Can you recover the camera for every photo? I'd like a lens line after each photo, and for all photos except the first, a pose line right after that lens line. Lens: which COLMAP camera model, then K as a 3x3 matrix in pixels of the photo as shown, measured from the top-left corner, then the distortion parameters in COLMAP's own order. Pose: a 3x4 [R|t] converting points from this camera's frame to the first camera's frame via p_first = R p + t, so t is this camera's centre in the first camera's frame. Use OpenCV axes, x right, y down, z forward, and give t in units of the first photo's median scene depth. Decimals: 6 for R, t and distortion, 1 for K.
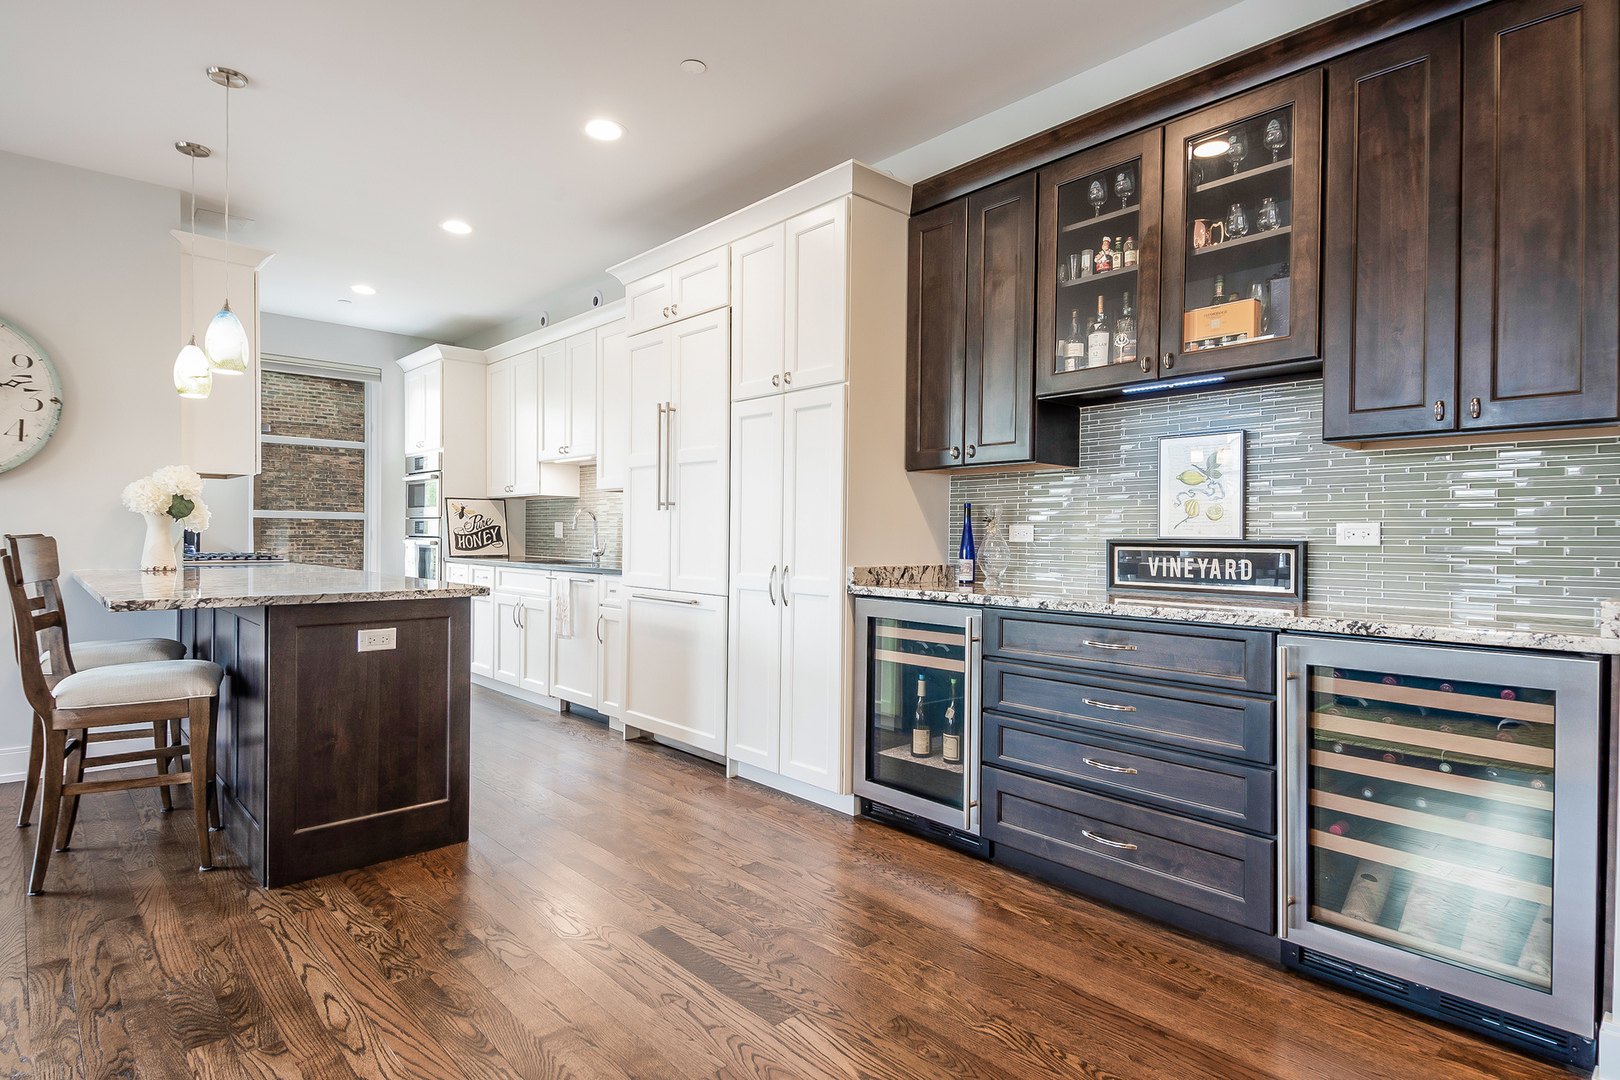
lens RADIAL K [[865.6, 0, 811.7], [0, 865.6, 541.8], [0, 0, 1]] dist [0.047326, -0.008416]
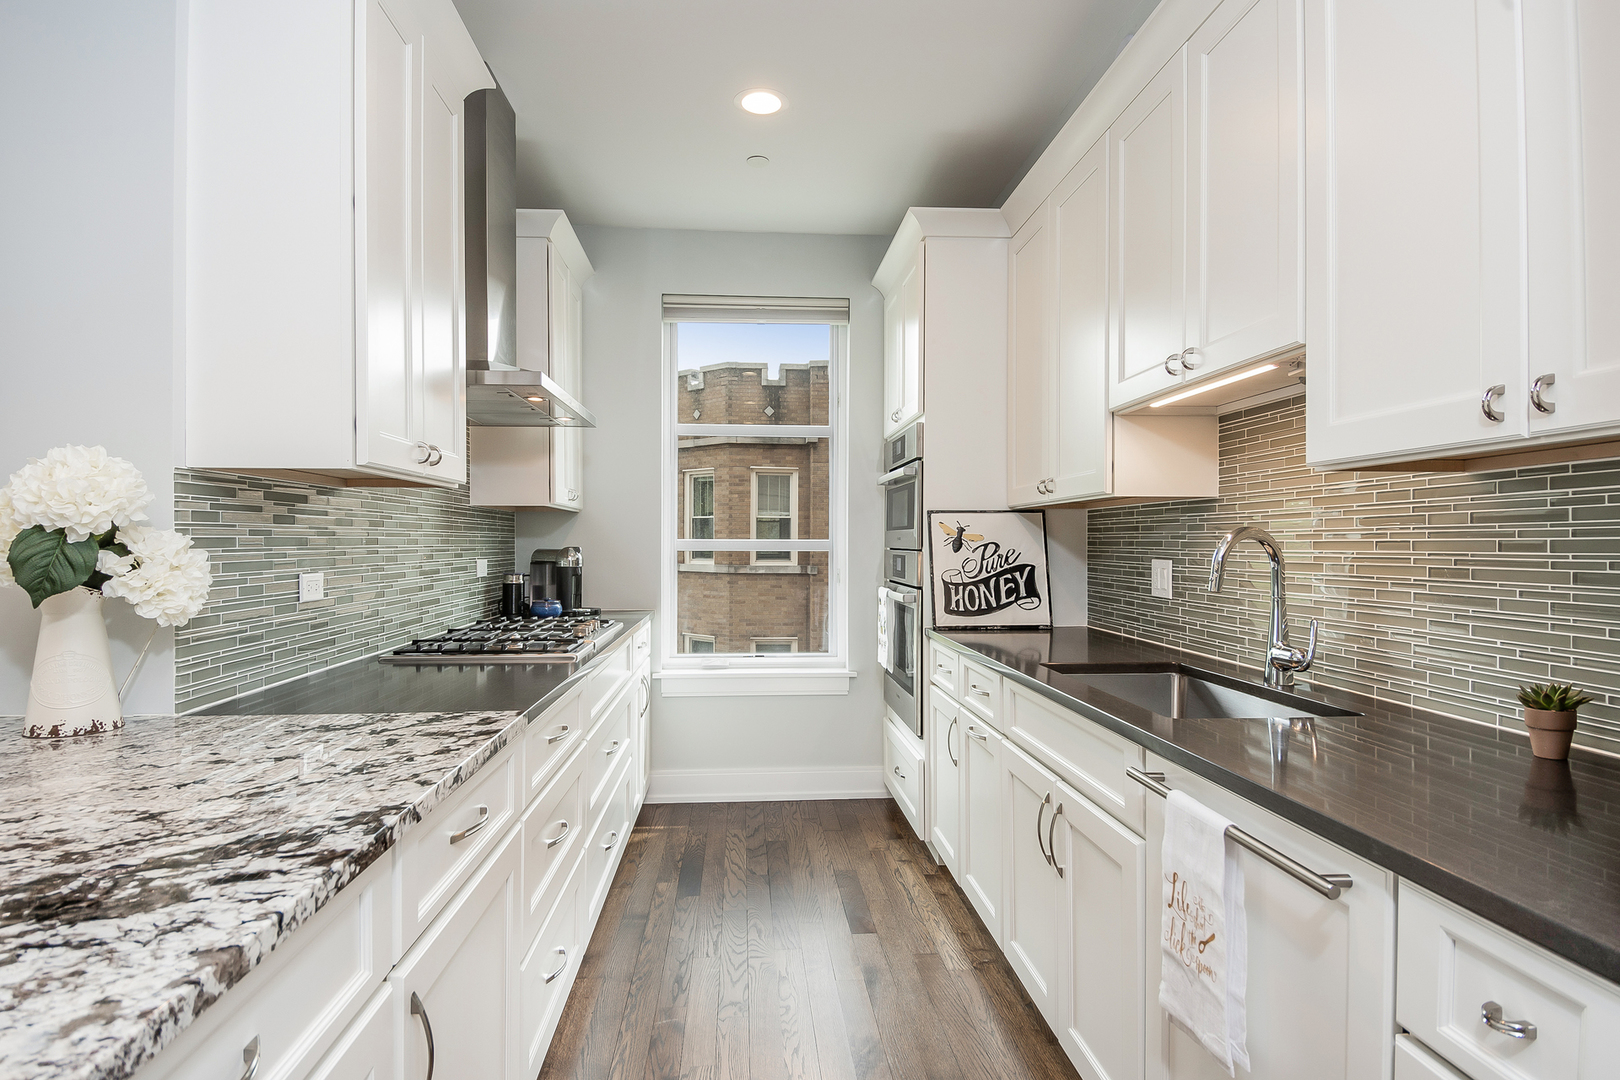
lens RADIAL K [[865.6, 0, 808.5], [0, 865.6, 547.2], [0, 0, 1]] dist [0.047326, -0.008416]
pose [[0.792179, -0.004640, -0.610271, -0.165540], [0.000764, 0.999978, -0.006611, -0.025545], [0.610288, 0.004771, 0.792165, 0.551713]]
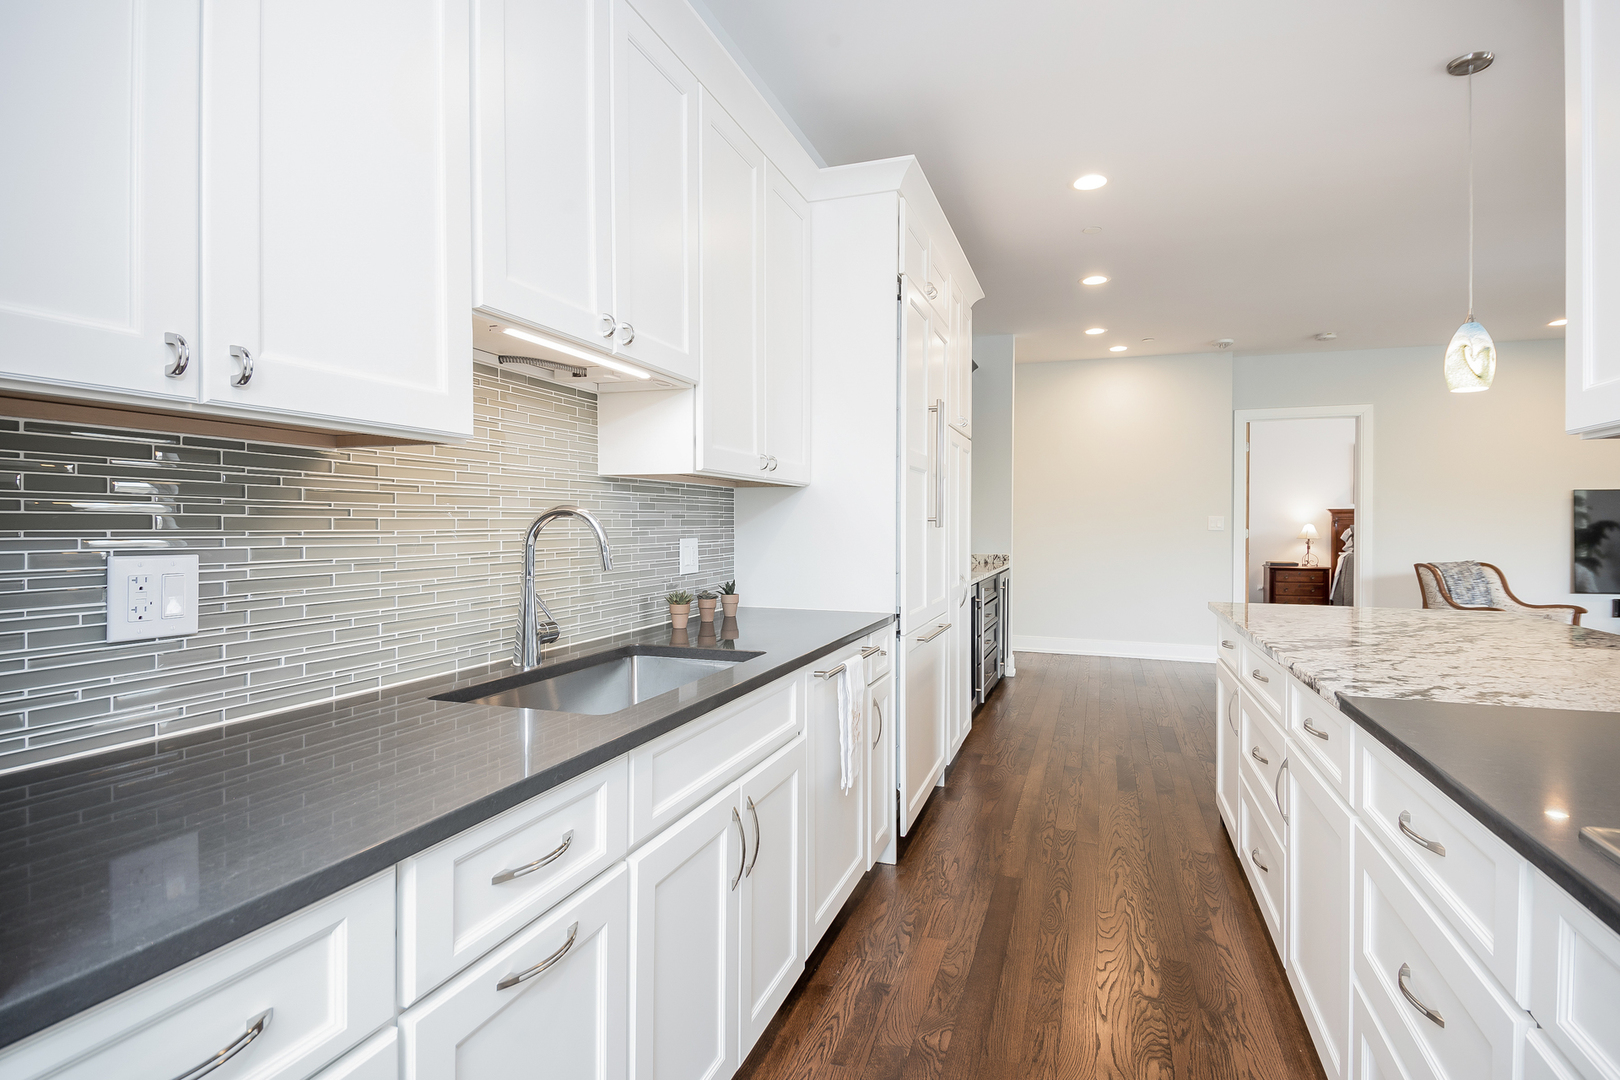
lens RADIAL K [[865.6, 0, 811.0], [0, 865.6, 530.9], [0, 0, 1]] dist [0.047326, -0.008416]
pose [[-0.487696, -0.018210, 0.872824, -0.588731], [-0.002482, 0.999807, 0.019473, -0.032565], [-0.873010, 0.007330, -0.487647, 1.021622]]
